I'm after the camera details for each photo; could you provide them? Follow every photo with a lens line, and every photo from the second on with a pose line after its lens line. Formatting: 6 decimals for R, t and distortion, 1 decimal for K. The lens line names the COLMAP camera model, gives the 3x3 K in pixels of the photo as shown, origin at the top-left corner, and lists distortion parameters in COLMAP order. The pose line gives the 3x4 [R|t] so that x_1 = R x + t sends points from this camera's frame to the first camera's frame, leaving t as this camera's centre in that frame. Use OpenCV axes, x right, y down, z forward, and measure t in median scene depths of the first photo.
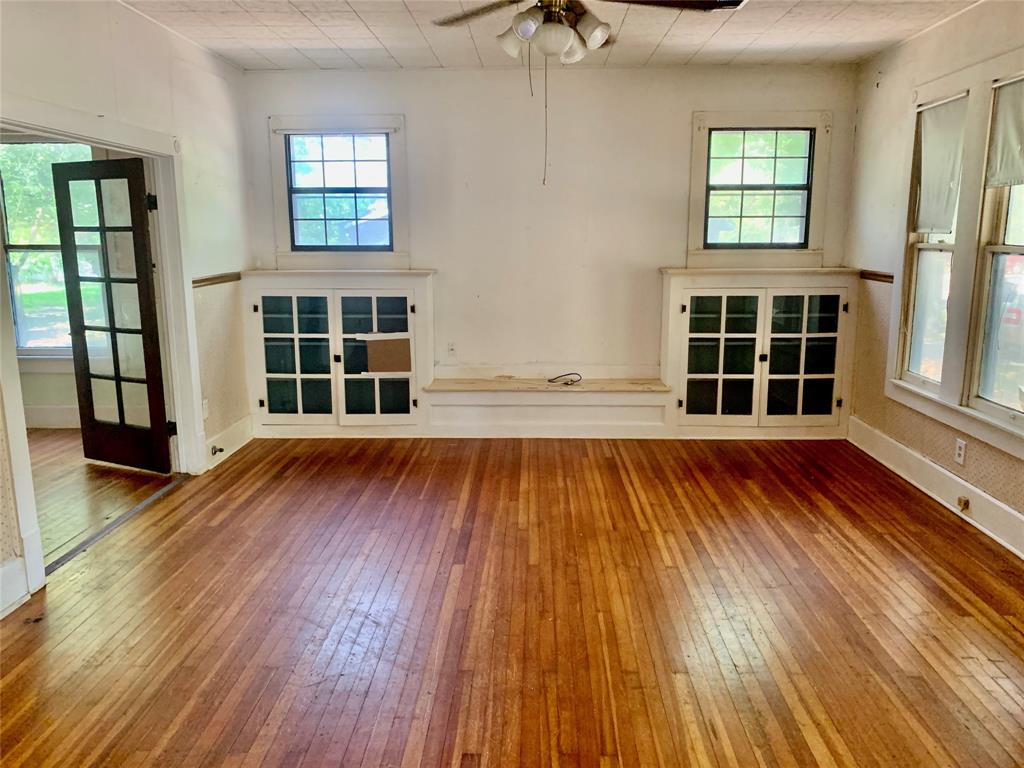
lens RADIAL K [[782.4, 0, 509.4], [0, 782.4, 381.6], [0, 0, 1]] dist [0.049865, -0.046122]
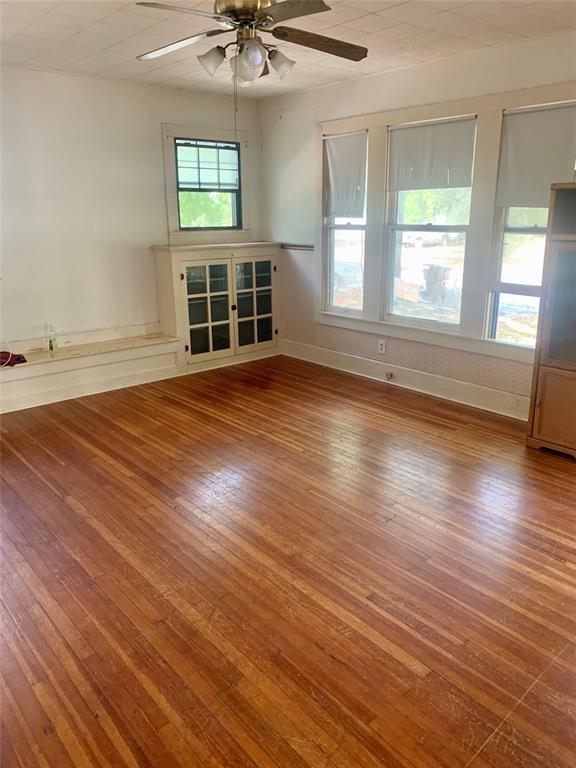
lens RADIAL K [[586.8, 0, 302.5], [0, 586.8, 377.5], [0, 0, 1]] dist [0.049865, -0.046122]
pose [[0.727780, -0.186875, 0.659859, -0.324037], [0.135696, 0.982376, 0.128549, -0.026486], [-0.672252, -0.004015, 0.740312, 0.127199]]
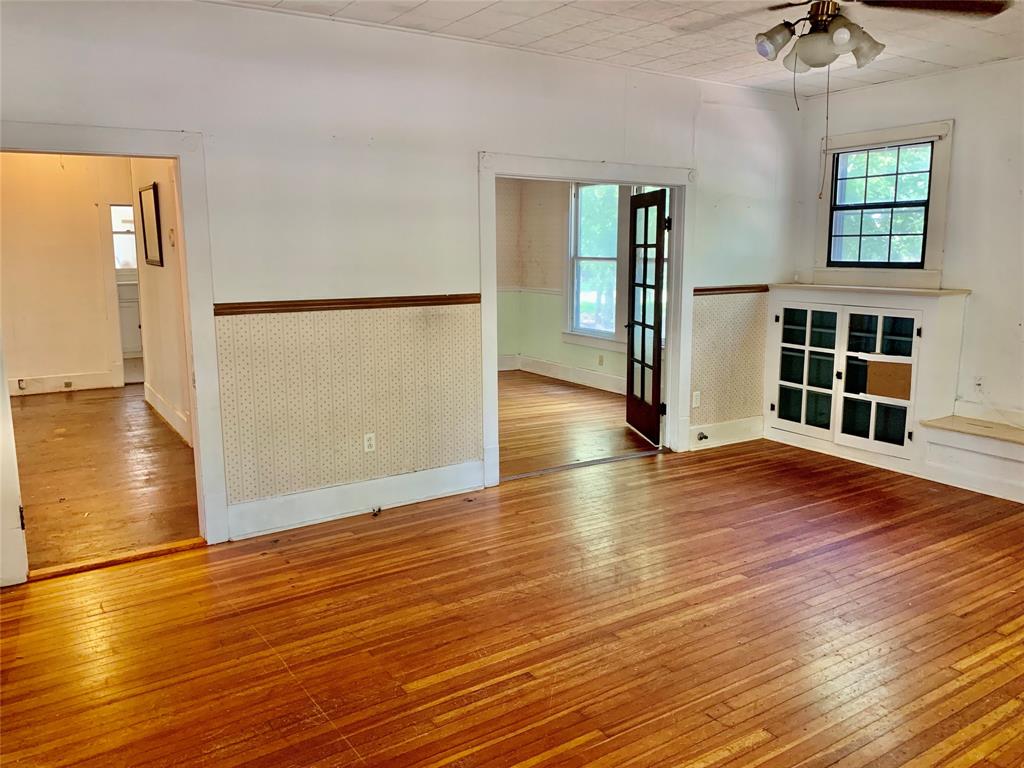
lens RADIAL K [[782.4, 0, 517.9], [0, 782.4, 382.7], [0, 0, 1]] dist [0.049865, -0.046122]
pose [[0.573130, 0.148411, -0.805913, 0.365453], [-0.159401, 0.984869, 0.068007, -0.024232], [0.803812, 0.089486, 0.588114, 0.092779]]
